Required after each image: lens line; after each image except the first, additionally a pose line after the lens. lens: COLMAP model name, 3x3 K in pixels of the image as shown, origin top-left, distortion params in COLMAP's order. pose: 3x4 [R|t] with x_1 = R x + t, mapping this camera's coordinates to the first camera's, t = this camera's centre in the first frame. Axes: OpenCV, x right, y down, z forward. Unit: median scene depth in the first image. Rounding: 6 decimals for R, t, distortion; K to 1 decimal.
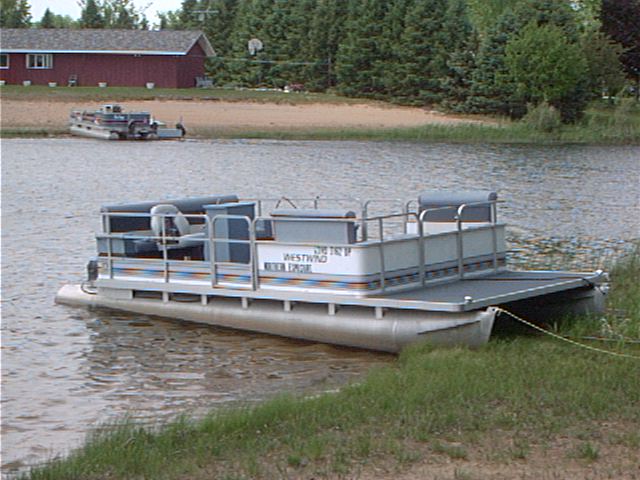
lens RADIAL K [[1442.2, 0, 320.0], [0, 1442.2, 239.9], [0, 0, 1]] dist [-0.044302, 0.000000]
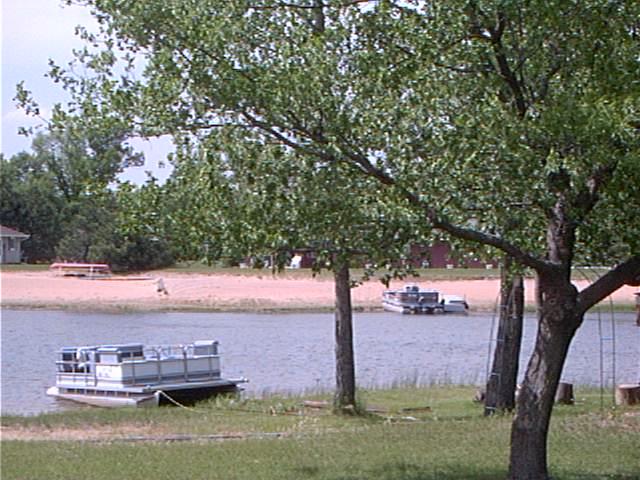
lens RADIAL K [[1442.2, 0, 320.0], [0, 1442.2, 240.4], [0, 0, 1]] dist [-0.044302, 0.000000]
pose [[0.940444, -0.022673, -0.339192, 0.208851], [-0.017883, 0.993092, -0.115966, 0.013034], [0.339478, 0.115125, 0.933542, -0.188753]]
